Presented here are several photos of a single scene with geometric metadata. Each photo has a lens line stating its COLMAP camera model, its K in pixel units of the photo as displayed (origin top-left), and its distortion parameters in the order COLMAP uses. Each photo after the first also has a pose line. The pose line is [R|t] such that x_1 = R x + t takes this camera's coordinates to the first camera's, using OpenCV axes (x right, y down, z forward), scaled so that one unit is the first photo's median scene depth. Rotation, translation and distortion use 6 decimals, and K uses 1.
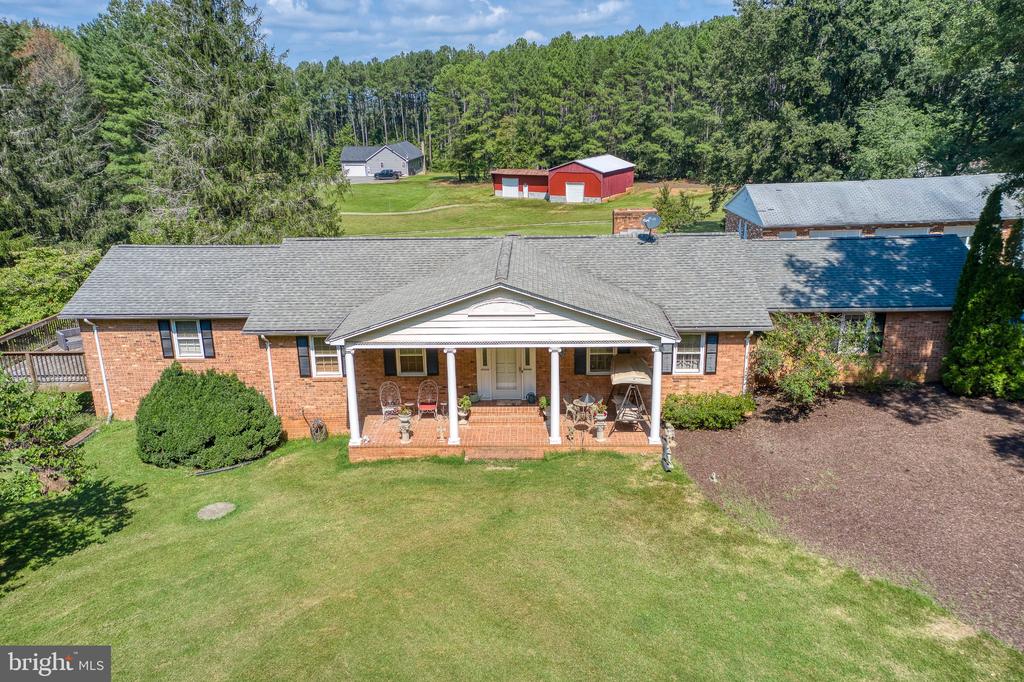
lens RADIAL K [[781.0, 0, 512.0], [0, 781.0, 341.0], [0, 0, 1]] dist [0.074722, 0.173294]
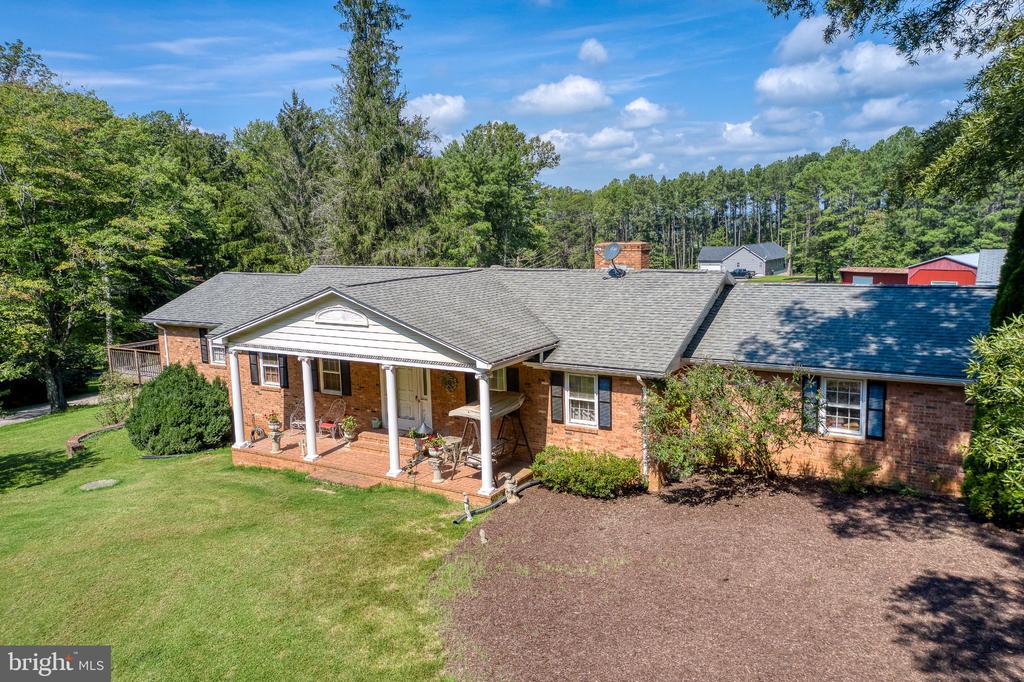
lens RADIAL K [[768.6, 0, 512.0], [0, 768.6, 341.0], [0, 0, 1]] dist [0.070874, 0.193125]
pose [[0.866959, 0.072235, -0.493117, 0.386392], [-0.138194, 0.985485, -0.098601, 0.031025], [0.478837, 0.153629, 0.864357, 0.186080]]
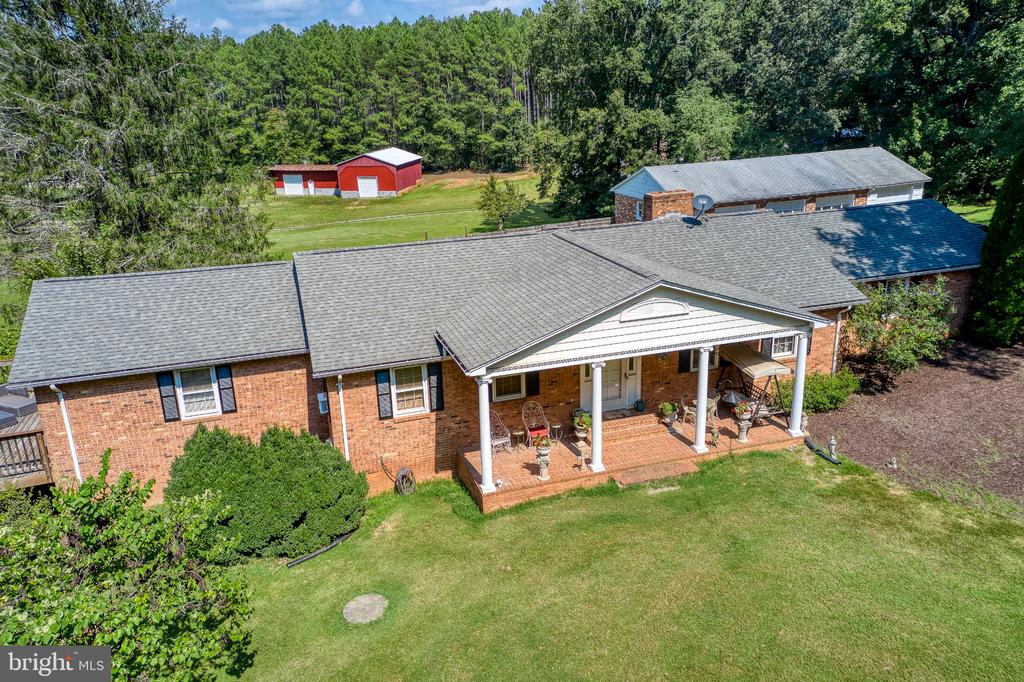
lens RADIAL K [[762.2, 0, 512.0], [0, 762.2, 341.0], [0, 0, 1]] dist [0.069515, 0.197038]
pose [[0.942021, -0.116717, 0.314599, -0.271315], [0.112676, 0.993146, 0.031068, -0.031826], [-0.316069, 0.006181, 0.948716, 0.147138]]
